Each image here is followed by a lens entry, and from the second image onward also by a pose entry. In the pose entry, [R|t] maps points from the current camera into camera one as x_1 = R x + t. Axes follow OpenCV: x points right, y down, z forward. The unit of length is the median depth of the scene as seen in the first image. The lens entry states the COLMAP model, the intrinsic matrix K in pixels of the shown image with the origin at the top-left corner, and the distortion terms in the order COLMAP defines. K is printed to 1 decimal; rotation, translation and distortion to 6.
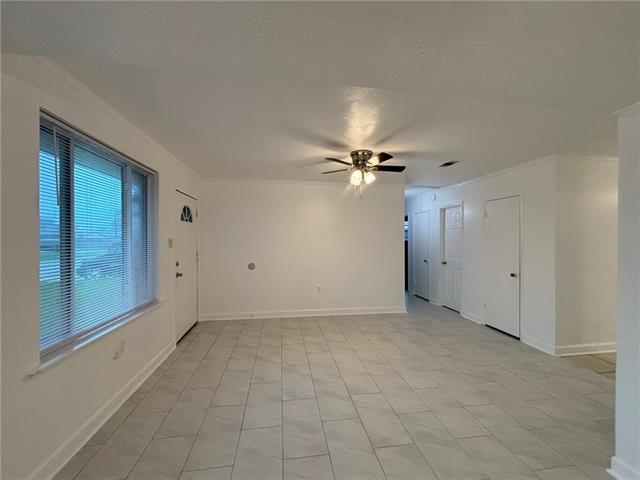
lens RADIAL K [[258.4, 0, 318.2], [0, 258.4, 237.9], [0, 0, 1]] dist [-0.015551, -0.000309]
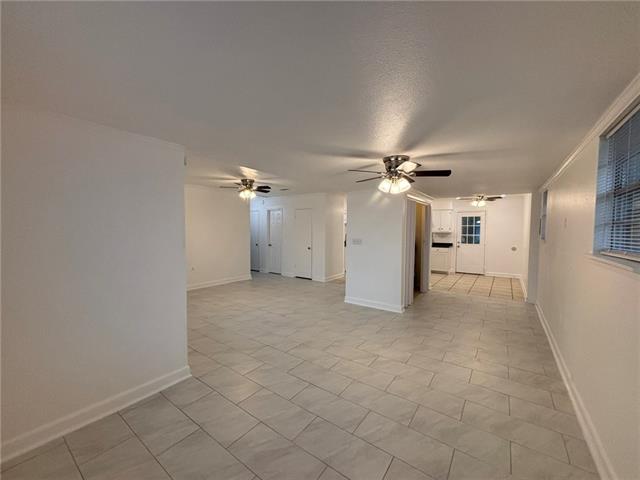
lens RADIAL K [[258.4, 0, 318.2], [0, 258.4, 237.9], [0, 0, 1]] dist [-0.015551, -0.000309]
pose [[0.701523, -0.024532, 0.712224, -0.625344], [-0.003886, 0.999261, 0.038246, -0.012221], [-0.712636, -0.029598, 0.700909, -0.460007]]
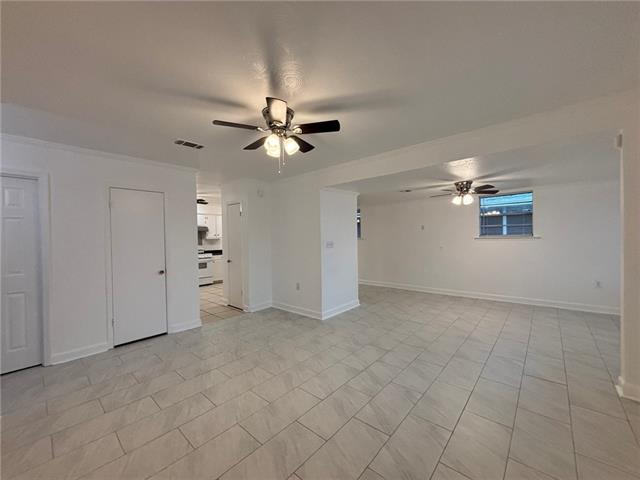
lens RADIAL K [[261.3, 0, 318.3], [0, 261.3, 239.1], [0, 0, 1]] dist [-0.000948, -0.000166]
pose [[-0.643954, 0.001551, 0.765063, -0.400454], [0.016526, 0.999793, 0.011883, 0.017529], [-0.764886, 0.020295, -0.643846, 1.201962]]
